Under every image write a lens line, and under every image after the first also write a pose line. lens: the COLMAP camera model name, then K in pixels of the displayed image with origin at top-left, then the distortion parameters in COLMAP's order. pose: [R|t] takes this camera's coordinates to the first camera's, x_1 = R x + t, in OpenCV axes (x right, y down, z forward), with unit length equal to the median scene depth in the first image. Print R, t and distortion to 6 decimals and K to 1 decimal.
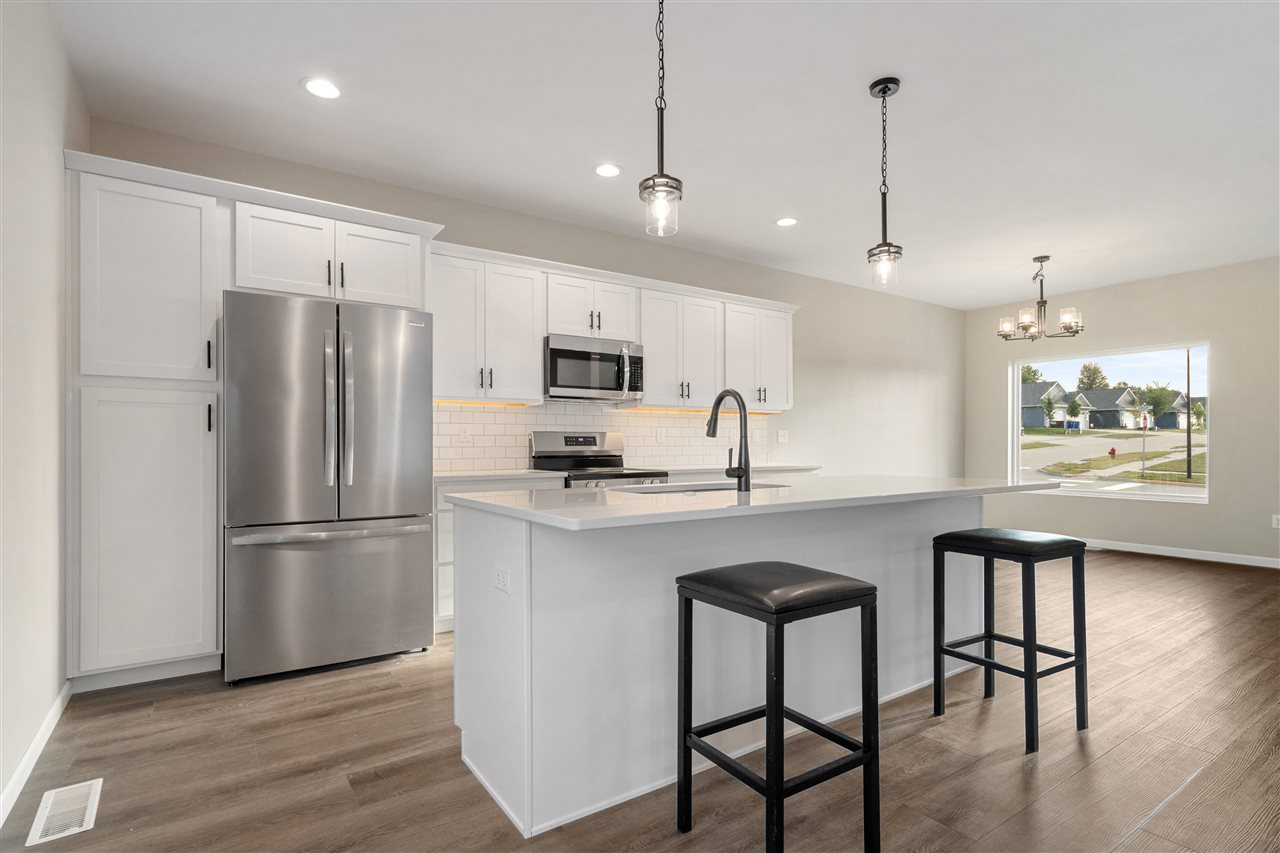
lens RADIAL K [[633.1, 0, 644.6], [0, 633.1, 444.8], [0, 0, 1]] dist [-0.000466, 0.000219]
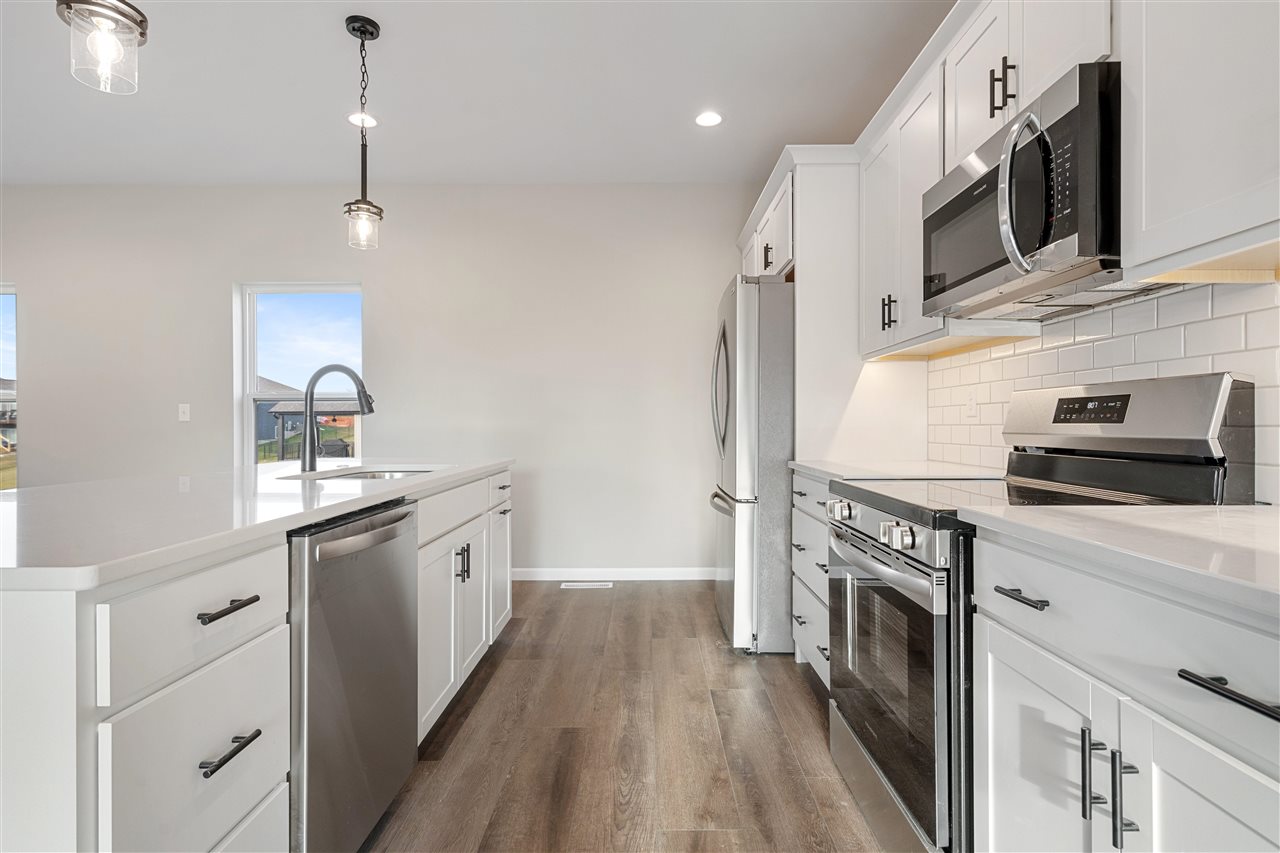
lens RADIAL K [[645.3, 0, 642.9], [0, 645.3, 420.1], [0, 0, 1]] dist [-0.001848, -0.000578]
pose [[-0.574639, -0.006098, -0.818385, 0.342457], [0.002213, 0.999957, -0.009005, 0.002643], [0.818404, -0.006986, -0.574600, 0.994923]]
